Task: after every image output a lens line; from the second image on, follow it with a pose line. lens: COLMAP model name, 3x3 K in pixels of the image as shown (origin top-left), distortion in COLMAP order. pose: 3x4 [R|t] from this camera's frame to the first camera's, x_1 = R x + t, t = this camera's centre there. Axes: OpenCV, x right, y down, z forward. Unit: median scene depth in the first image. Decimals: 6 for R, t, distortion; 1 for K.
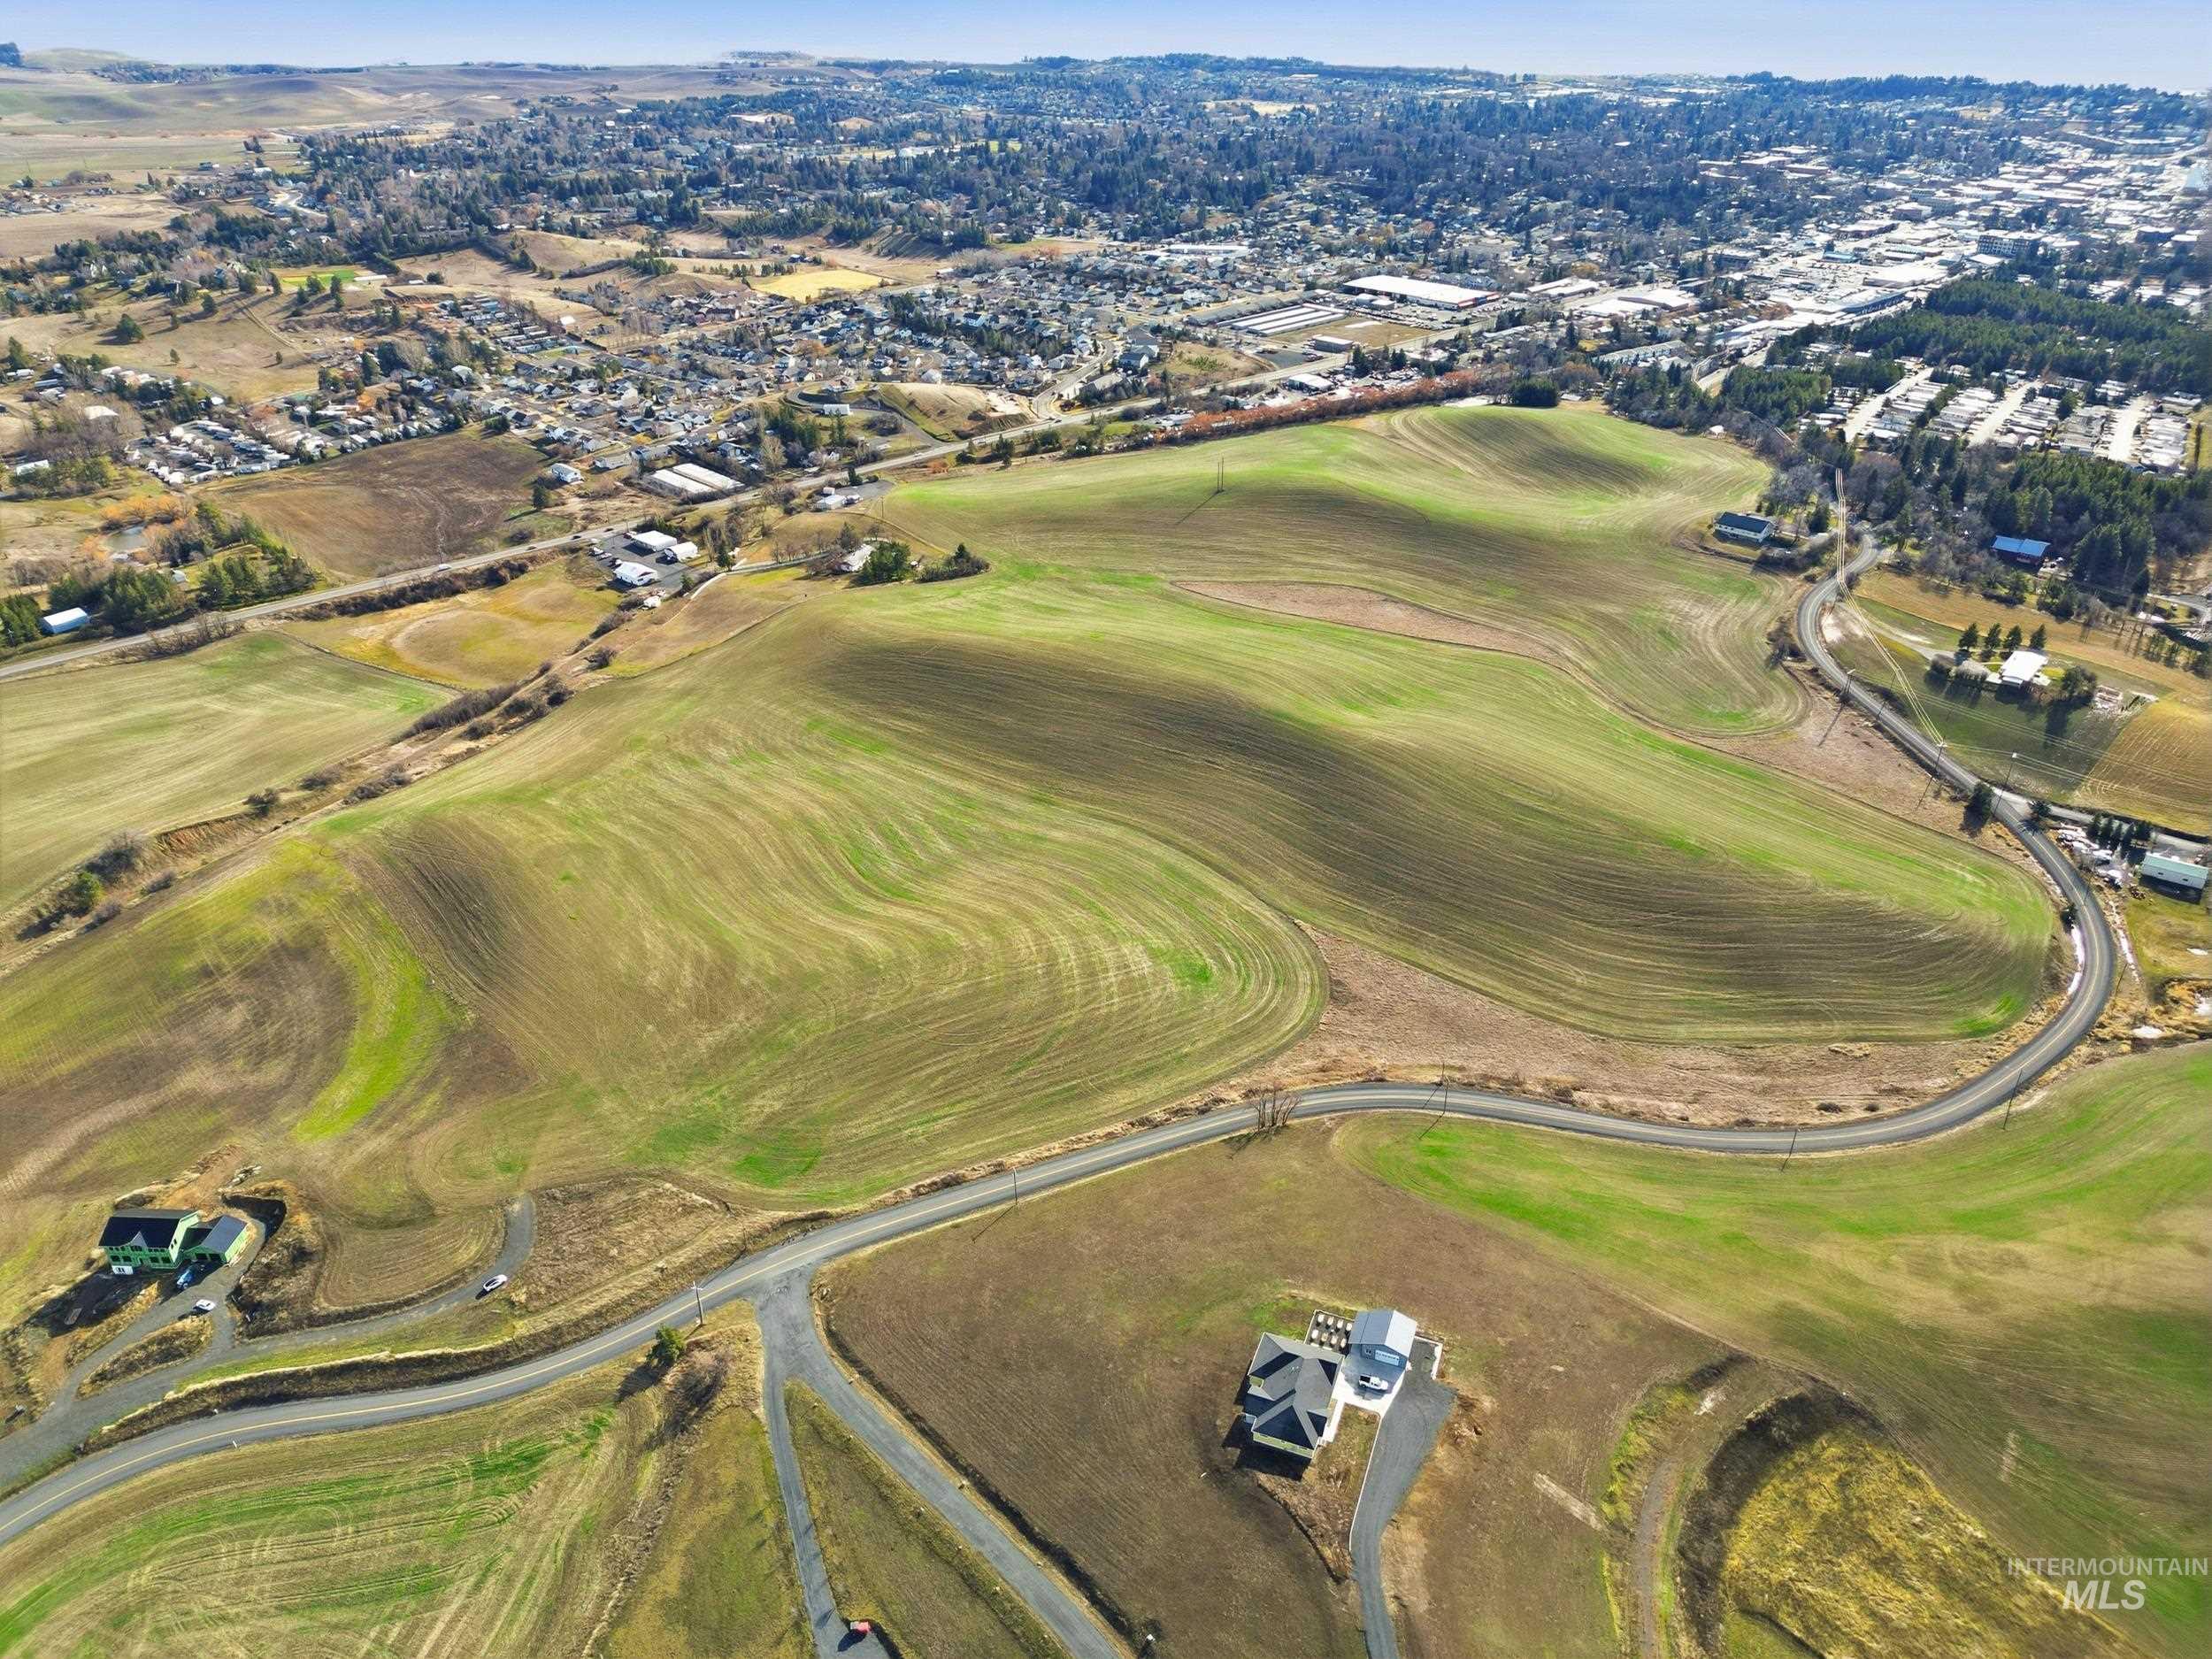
lens RADIAL K [[1533.8, 0, 1106.0], [0, 1533.8, 829.5], [0, 0, 1]] dist [0.079909, -0.078281]
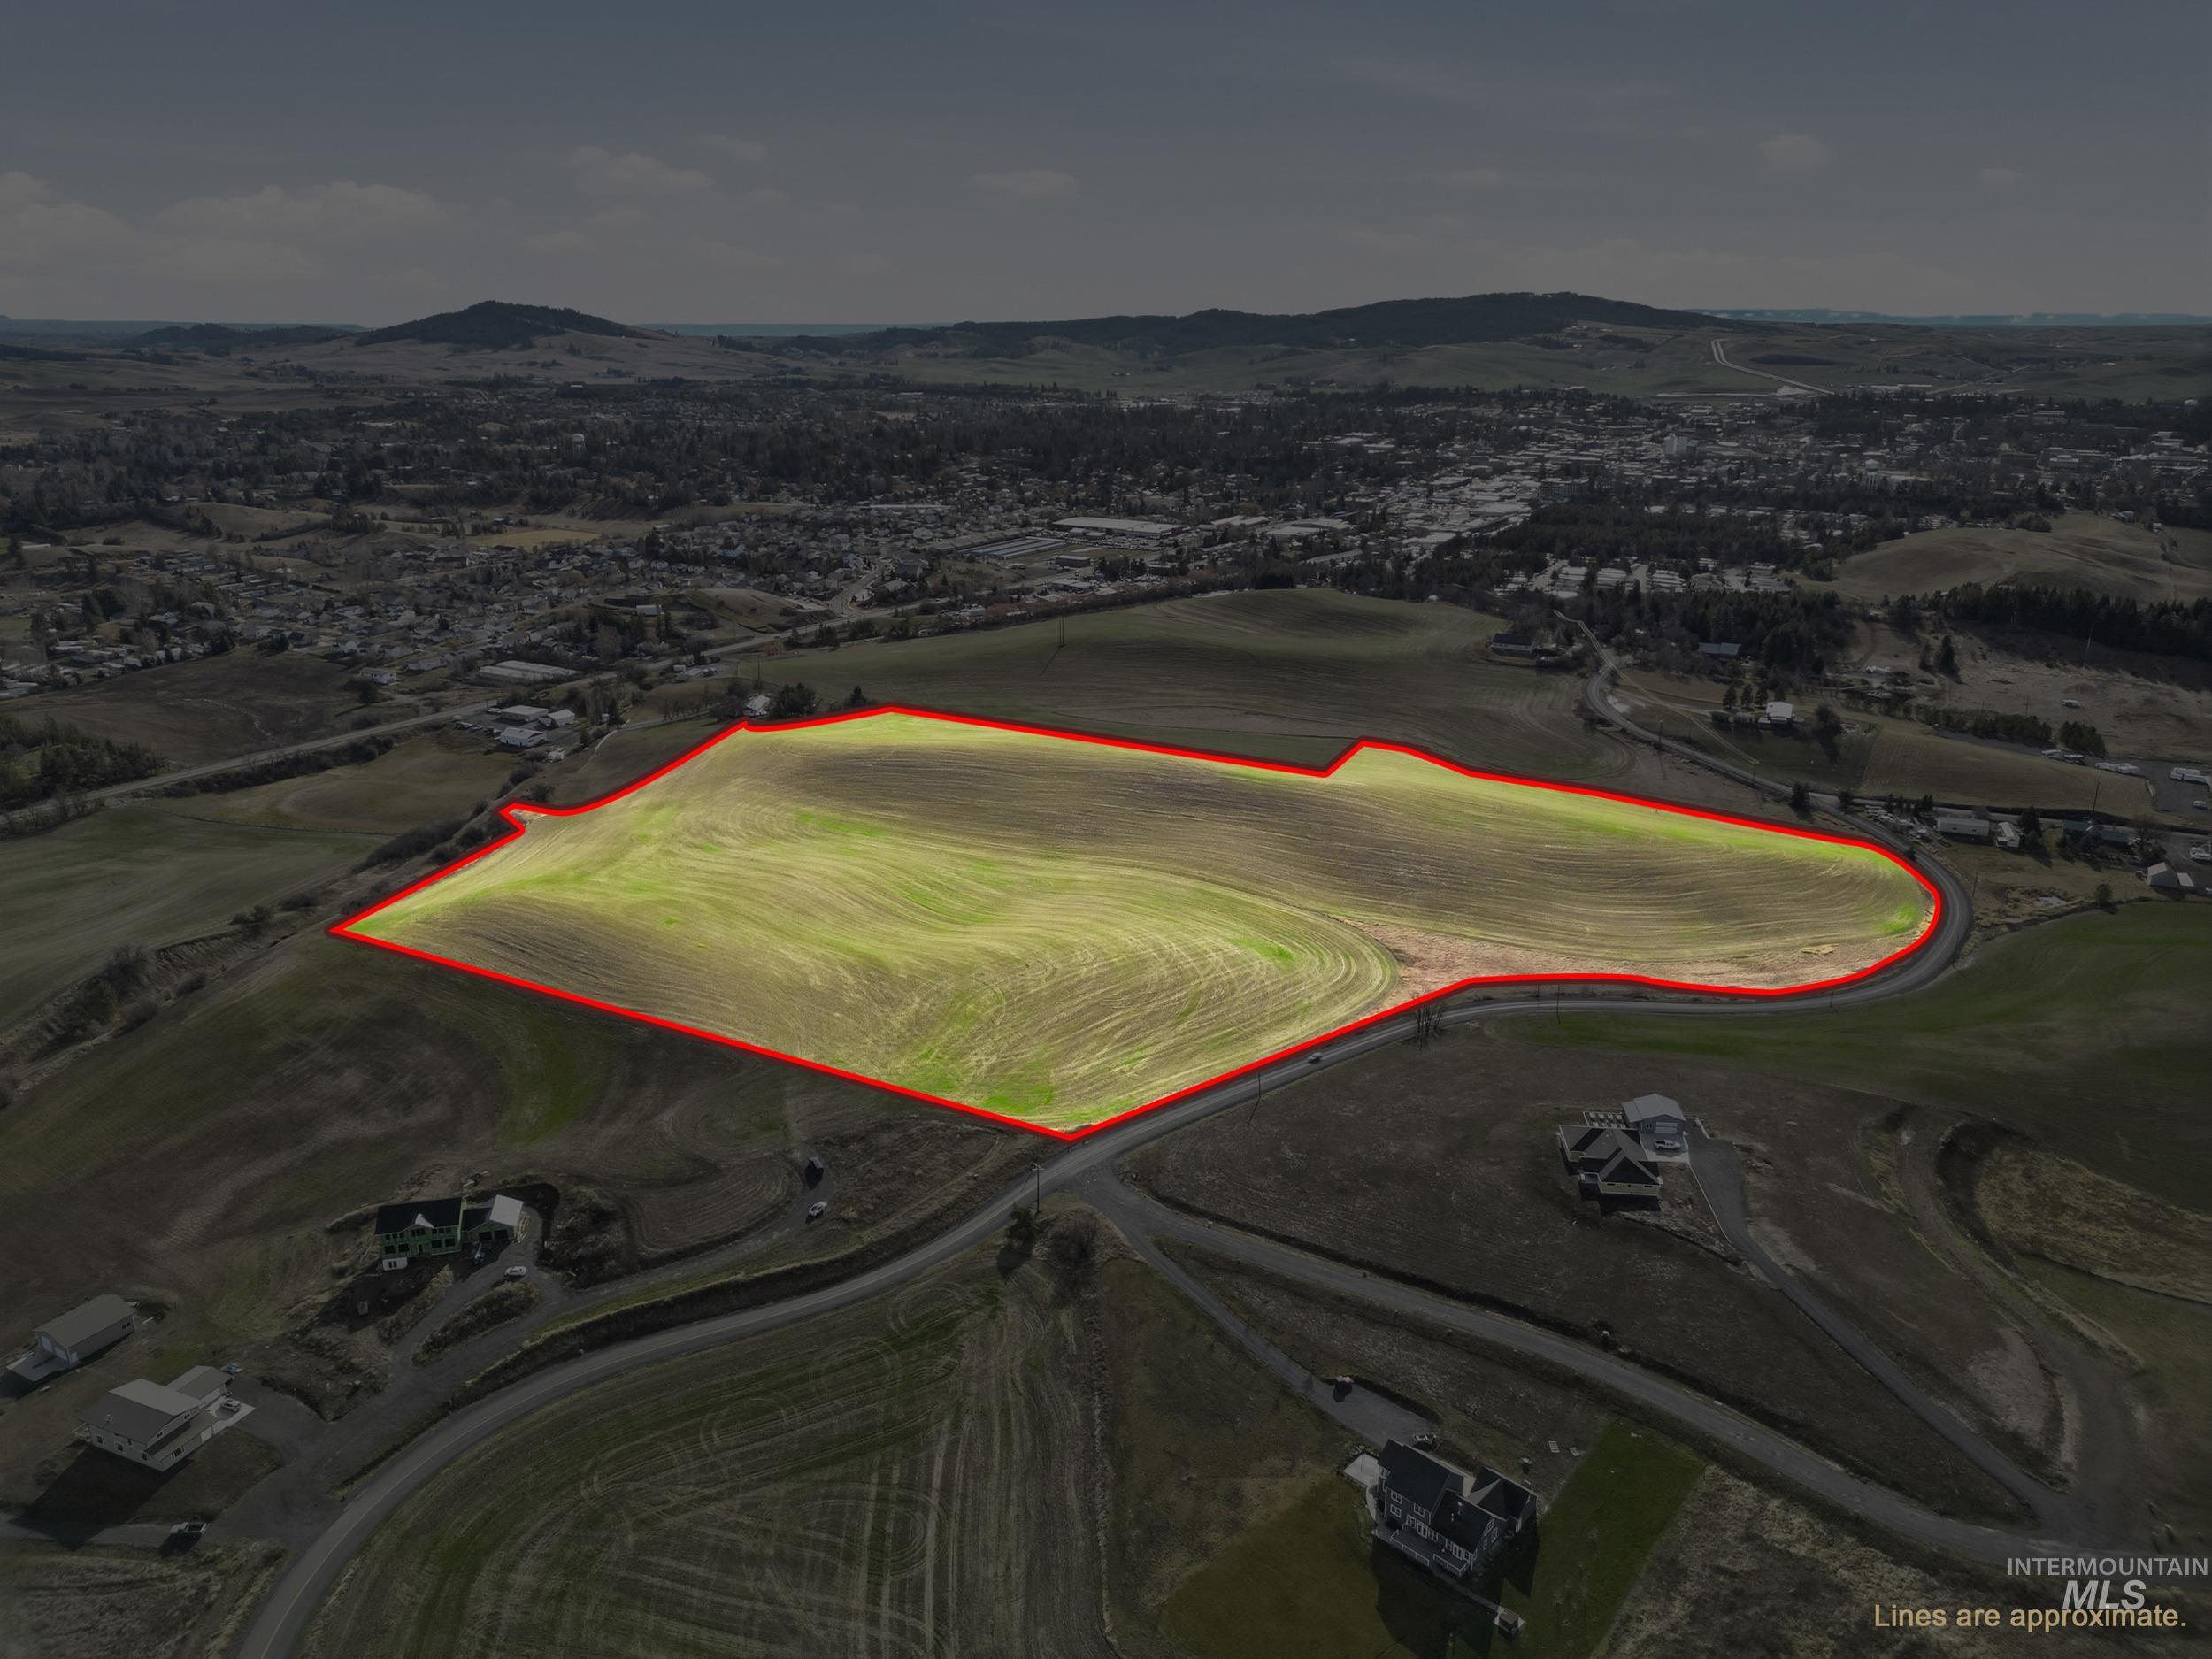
lens RADIAL K [[1533.8, 0, 1106.0], [0, 1533.8, 829.5], [0, 0, 1]] dist [0.079909, -0.078281]
pose [[0.964673, -0.078089, 0.251612, -0.222870], [0.124662, 0.976674, -0.174833, 0.125399], [-0.232090, 0.200023, 0.951906, -0.016747]]
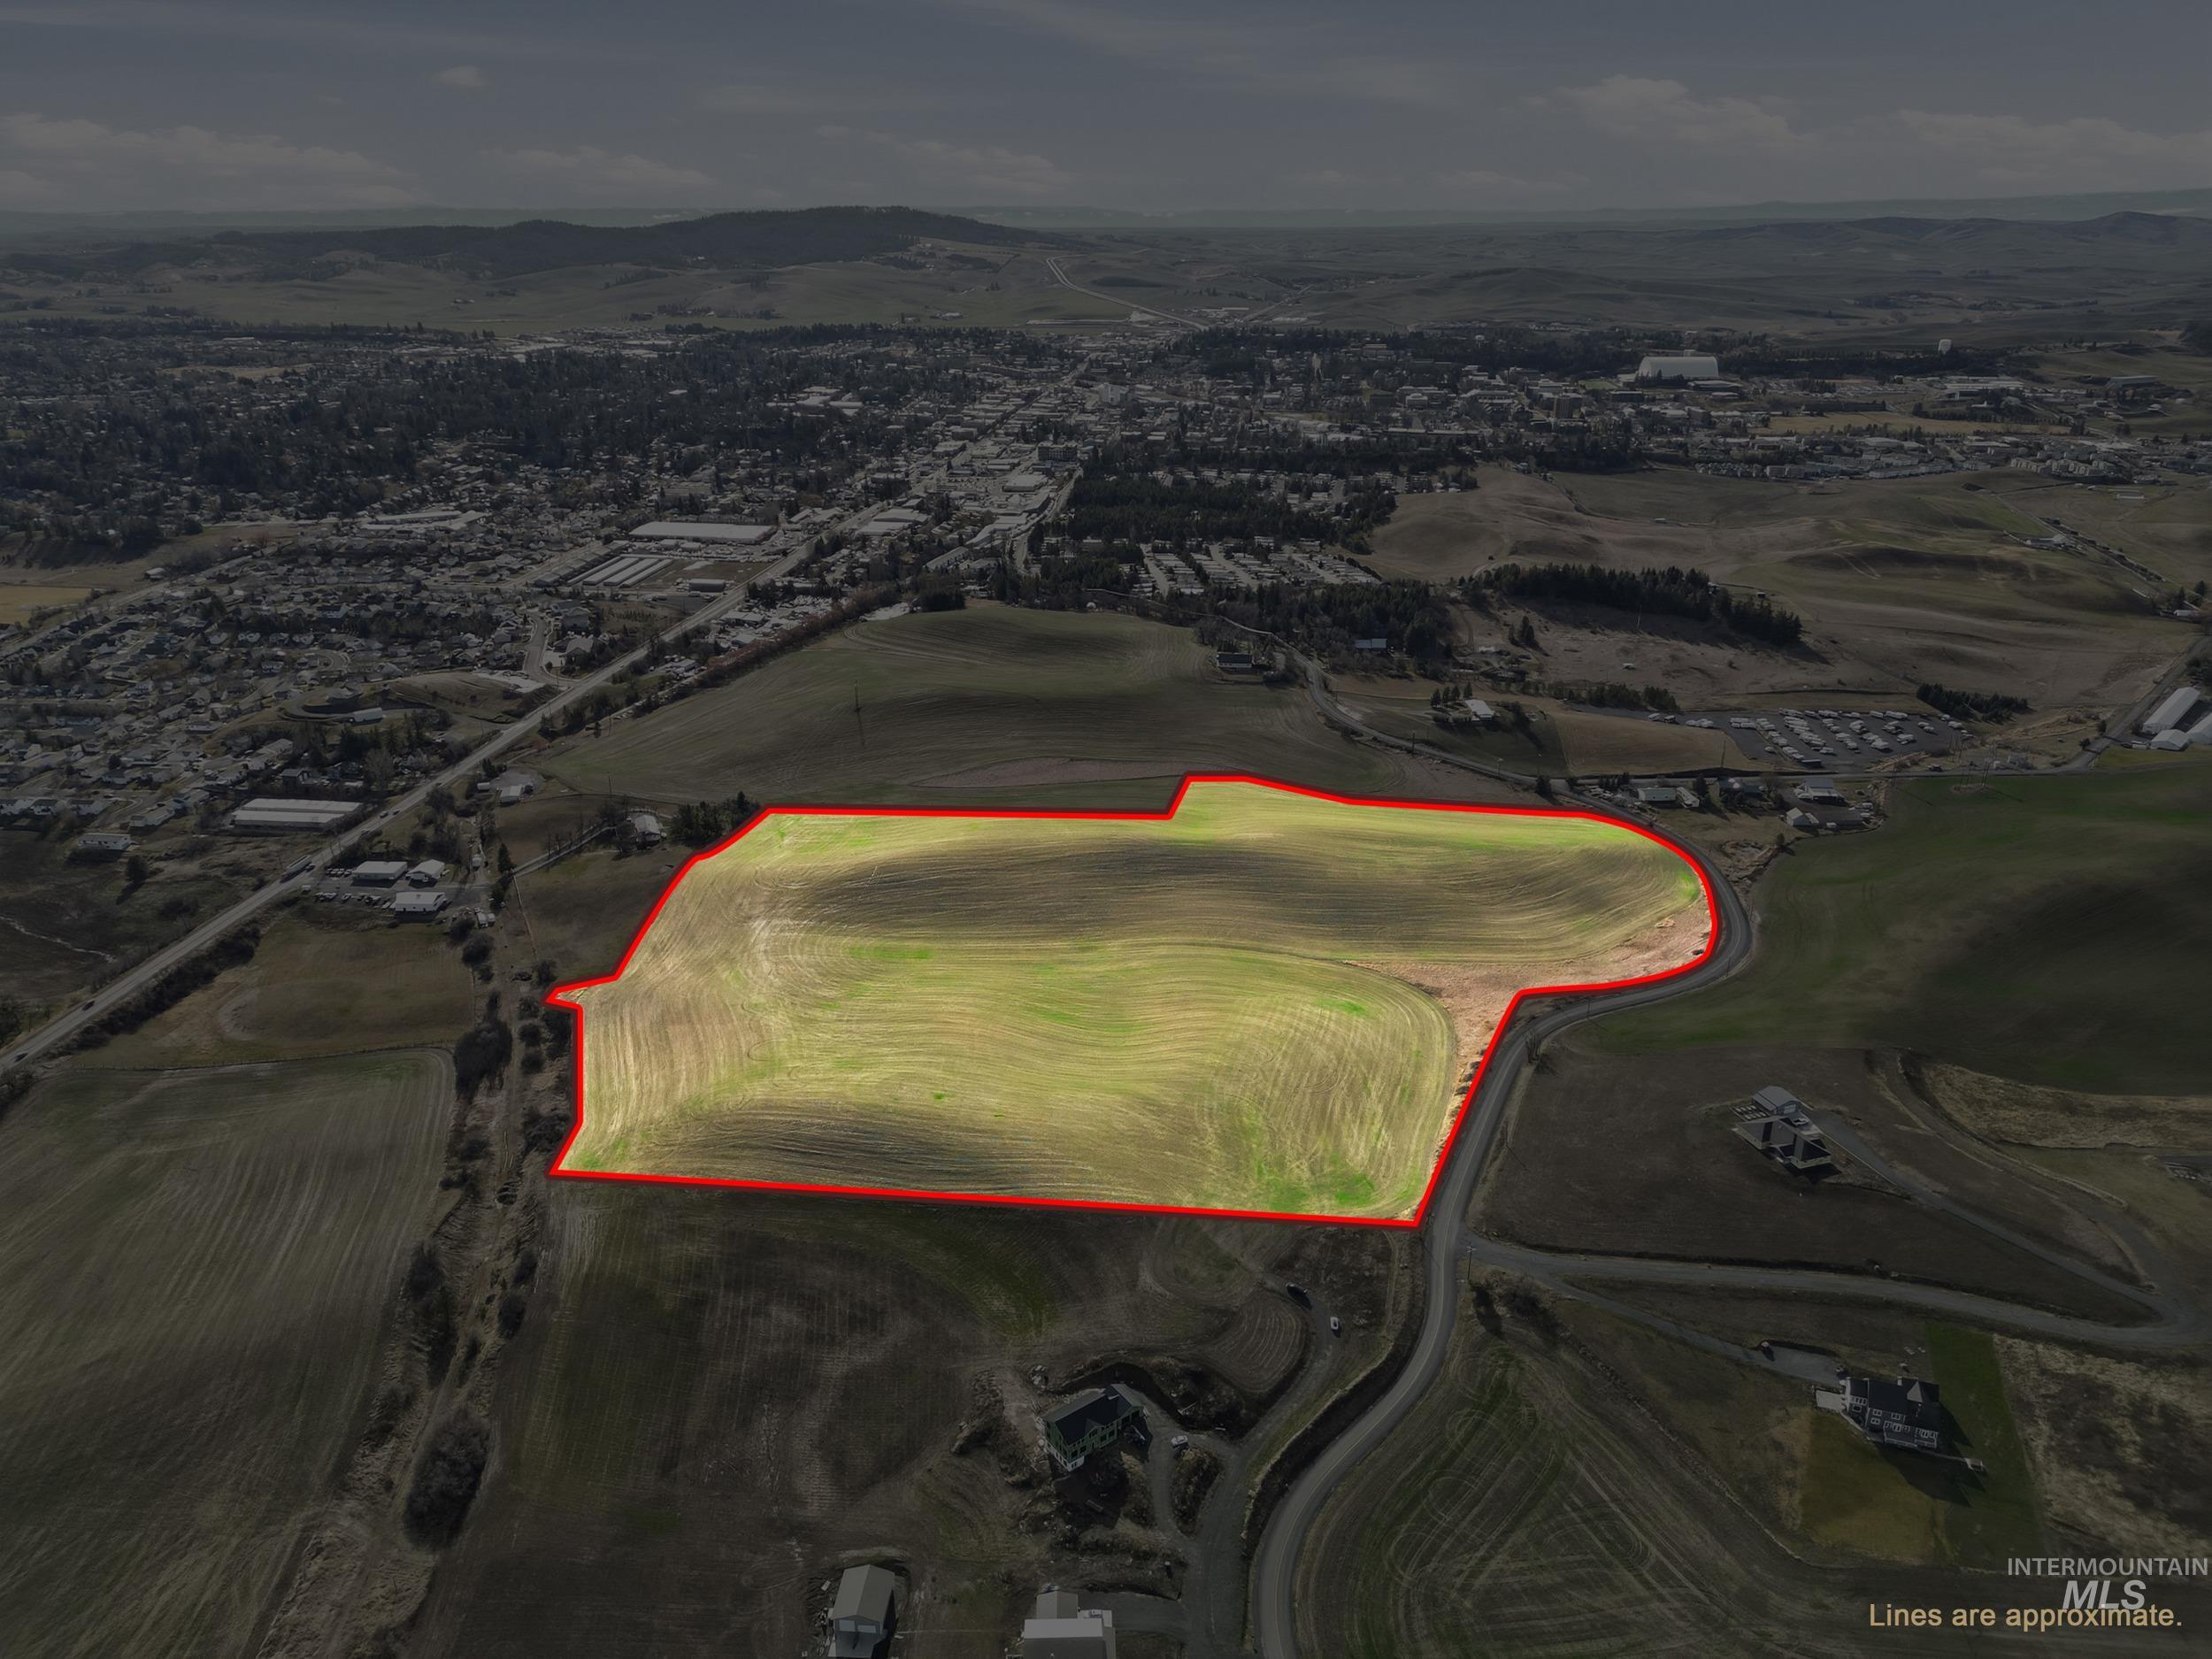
lens RADIAL K [[1533.8, 0, 1106.0], [0, 1533.8, 829.5], [0, 0, 1]] dist [0.079909, -0.078281]
pose [[0.770205, -0.233002, 0.593712, -0.598962], [0.309319, 0.950539, -0.028232, -0.057712], [-0.557768, 0.205390, 0.804182, 0.000855]]
